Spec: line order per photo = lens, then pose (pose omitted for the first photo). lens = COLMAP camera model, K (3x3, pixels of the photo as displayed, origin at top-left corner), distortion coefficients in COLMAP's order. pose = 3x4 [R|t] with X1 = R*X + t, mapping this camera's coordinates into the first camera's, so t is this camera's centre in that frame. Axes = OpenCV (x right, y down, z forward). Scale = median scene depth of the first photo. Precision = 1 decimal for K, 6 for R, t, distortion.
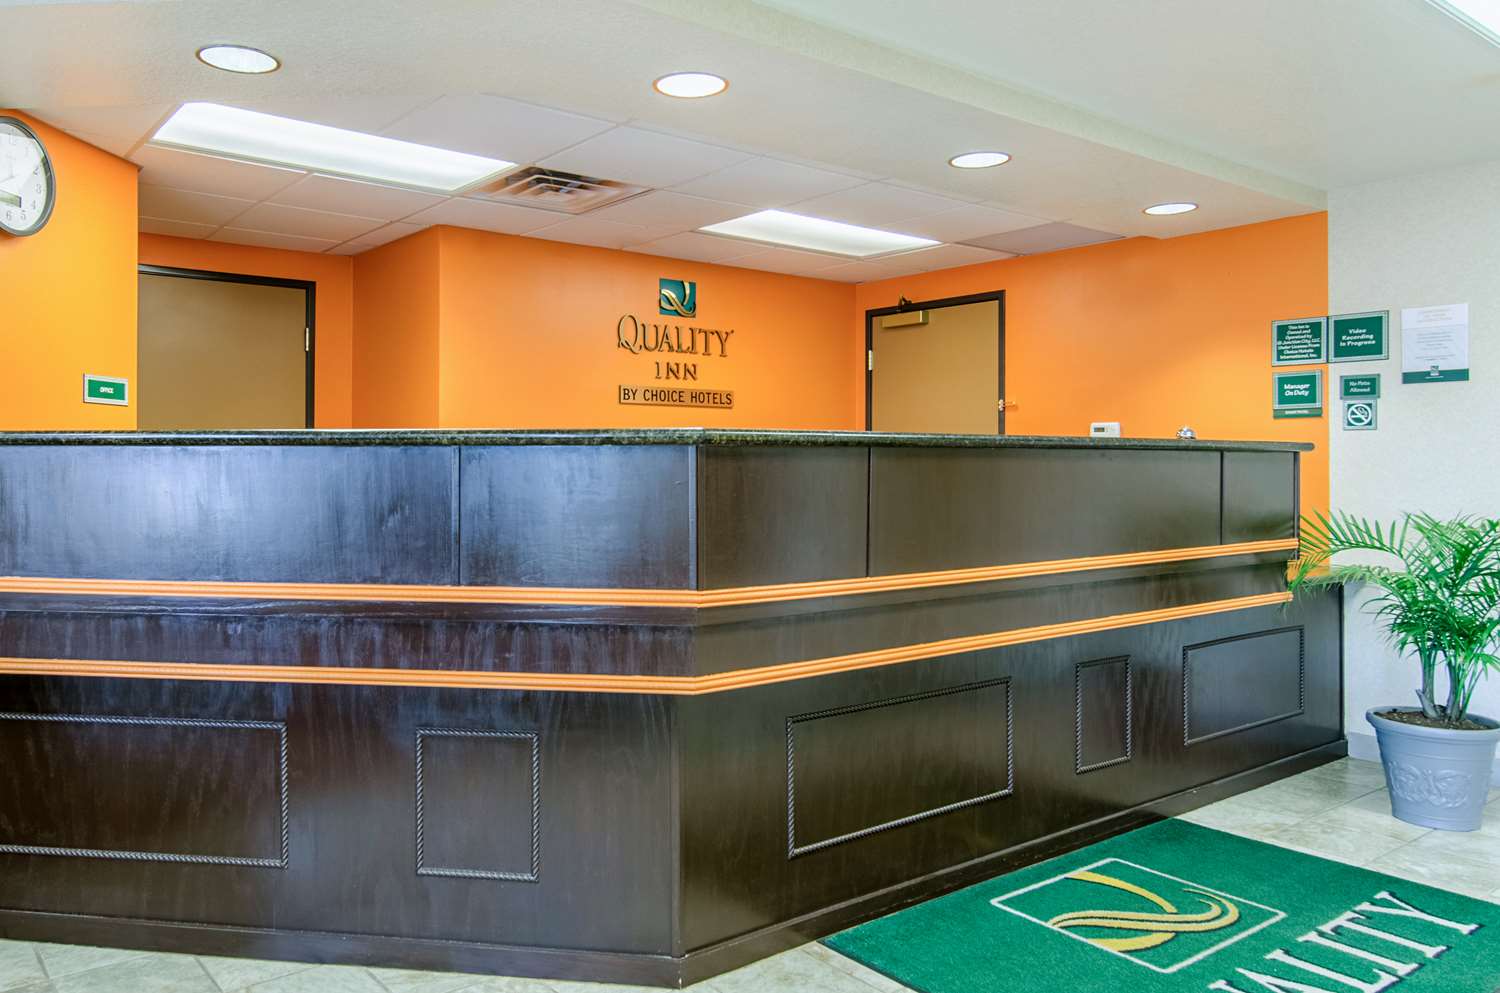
lens RADIAL K [[1113.7, 0, 749.6], [0, 1113.7, 463.3], [0, 0, 1]] dist [-0.002529, 0.007900]
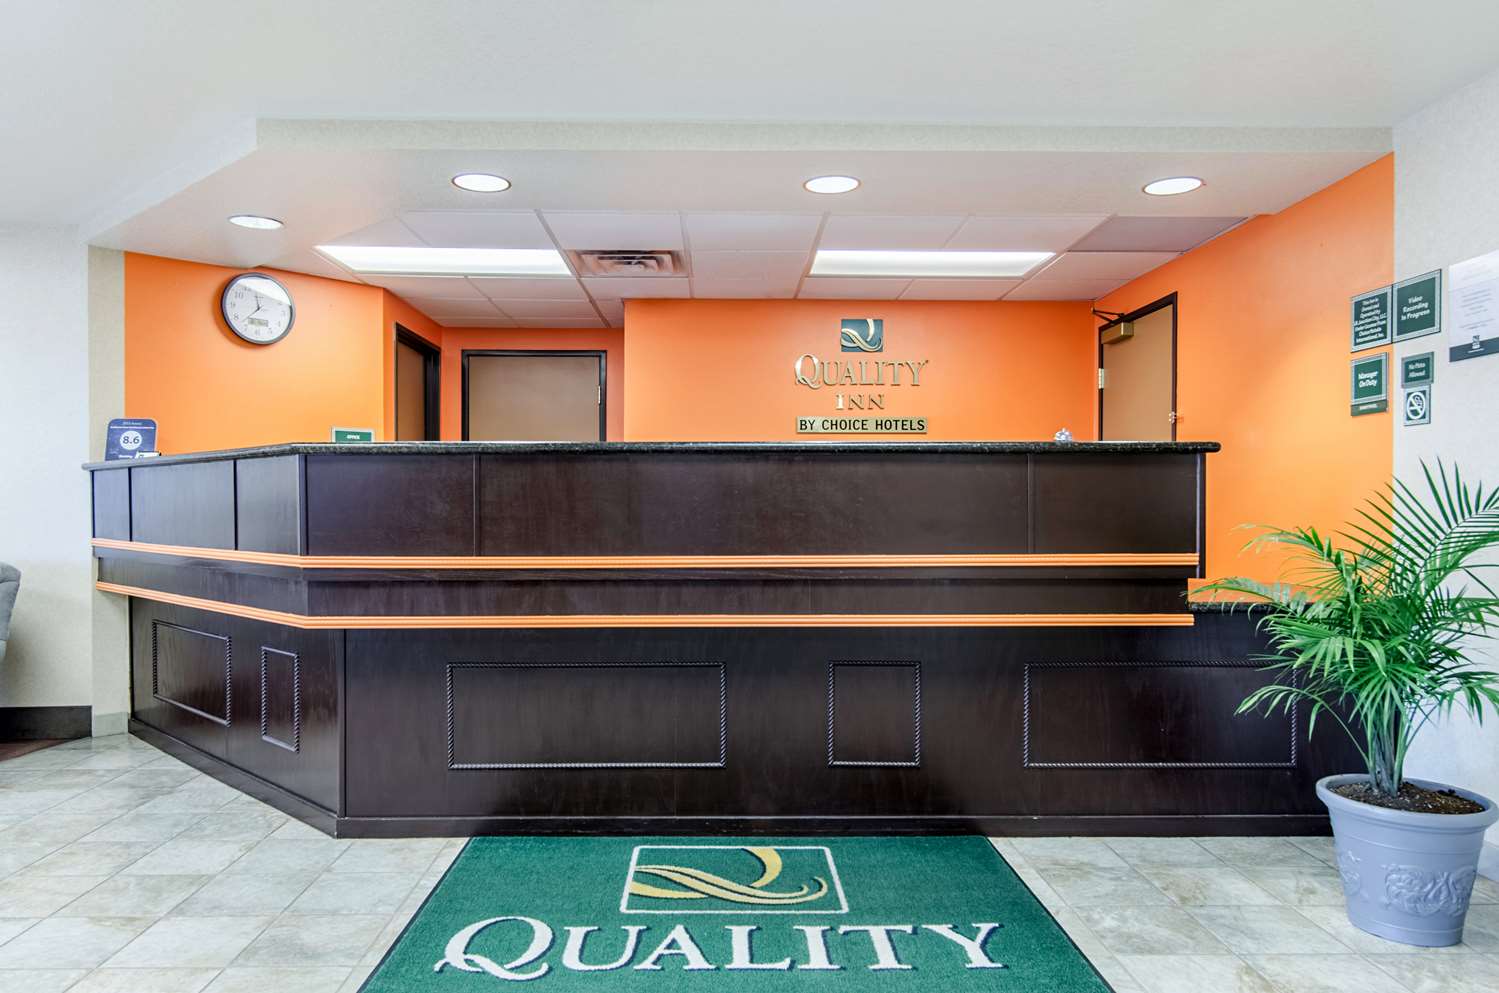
lens RADIAL K [[1071.9, 0, 798.5], [0, 1071.9, 519.5], [0, 0, 1]] dist [0.003010, 0.000664]
pose [[0.809668, 0.004056, -0.586874, 0.643256], [0.003172, 0.999931, 0.011287, 0.027082], [0.586880, -0.011000, 0.809599, 0.128681]]
